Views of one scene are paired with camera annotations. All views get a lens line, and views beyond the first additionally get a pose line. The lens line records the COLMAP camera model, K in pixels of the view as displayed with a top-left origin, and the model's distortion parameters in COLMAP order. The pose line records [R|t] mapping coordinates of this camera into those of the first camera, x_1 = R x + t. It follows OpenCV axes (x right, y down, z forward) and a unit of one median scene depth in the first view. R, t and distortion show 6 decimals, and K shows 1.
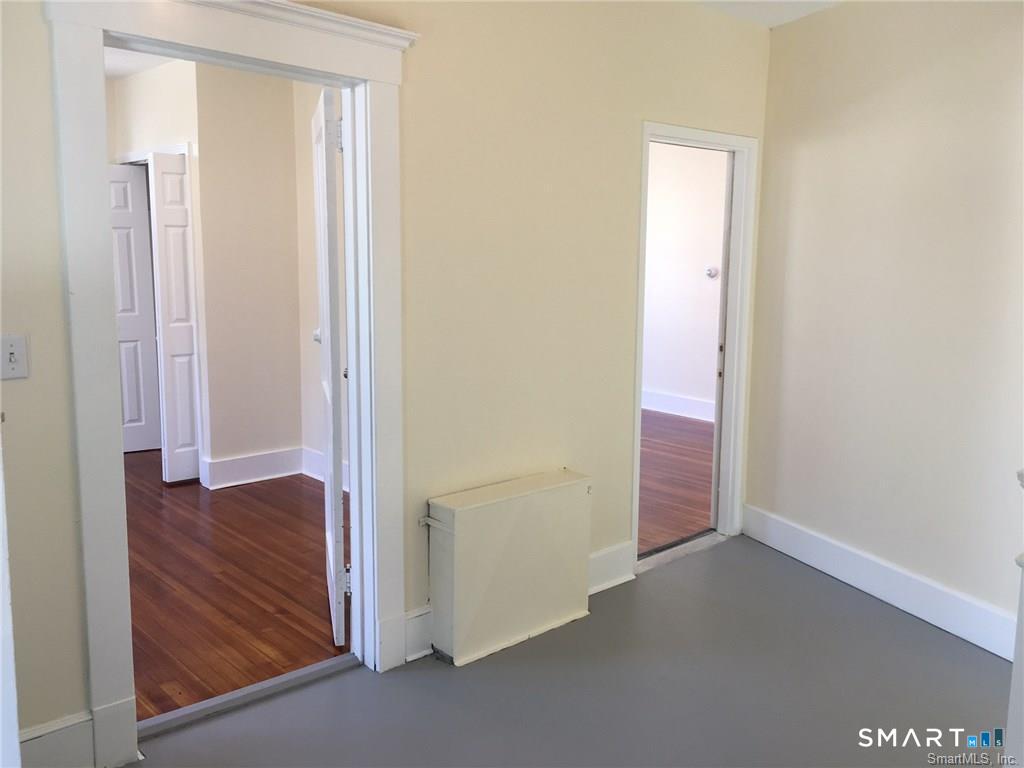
lens RADIAL K [[863.0, 0, 514.7], [0, 863.0, 380.5], [0, 0, 1]] dist [0.034599, -0.001752]
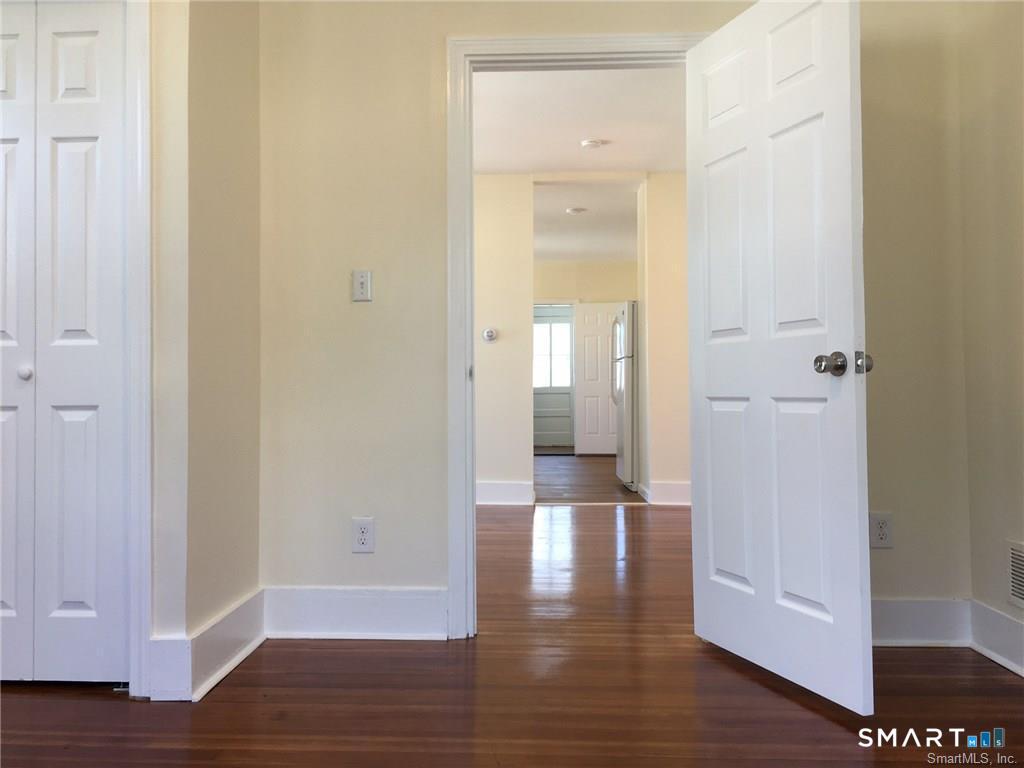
lens RADIAL K [[863.0, 0, 512.6], [0, 863.0, 384.9], [0, 0, 1]] dist [0.034599, -0.001752]
pose [[0.701298, -0.006778, 0.712836, -0.495799], [0.113418, 0.988279, -0.102186, 0.024792], [-0.703788, 0.152511, 0.693847, 0.479051]]
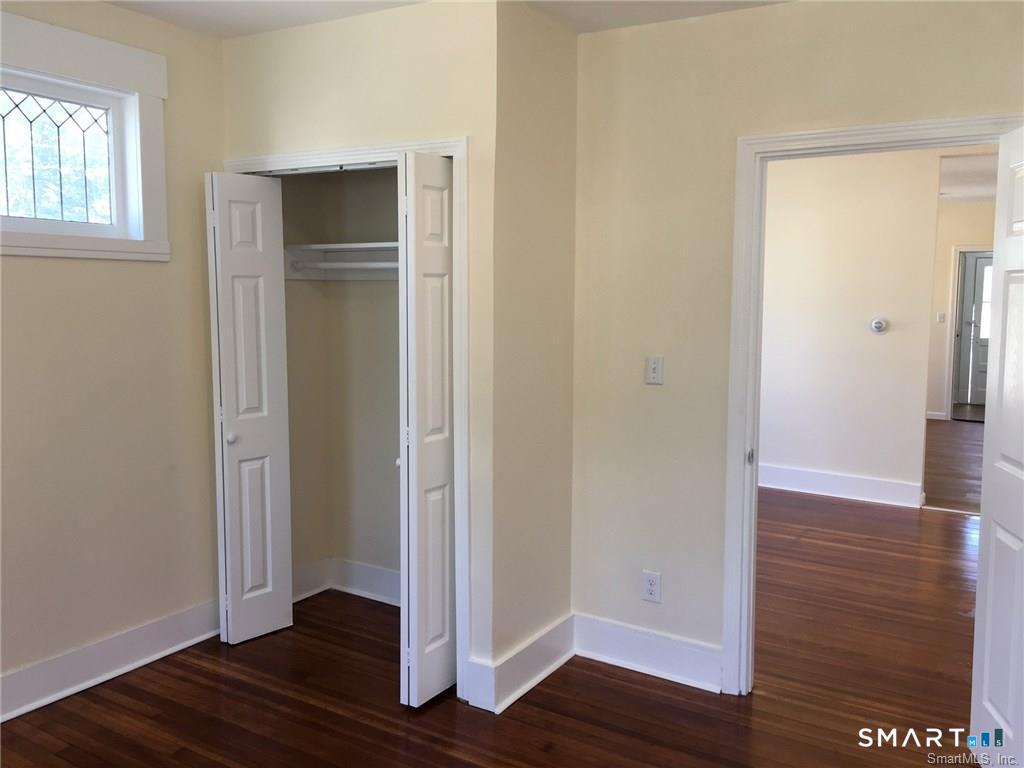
lens RADIAL K [[863.0, 0, 508.8], [0, 863.0, 384.2], [0, 0, 1]] dist [0.034599, -0.001752]
pose [[0.963311, -0.034055, 0.266219, -0.438675], [0.044542, 0.998447, -0.033452, -0.070832], [-0.264667, 0.044082, 0.963332, 0.365268]]
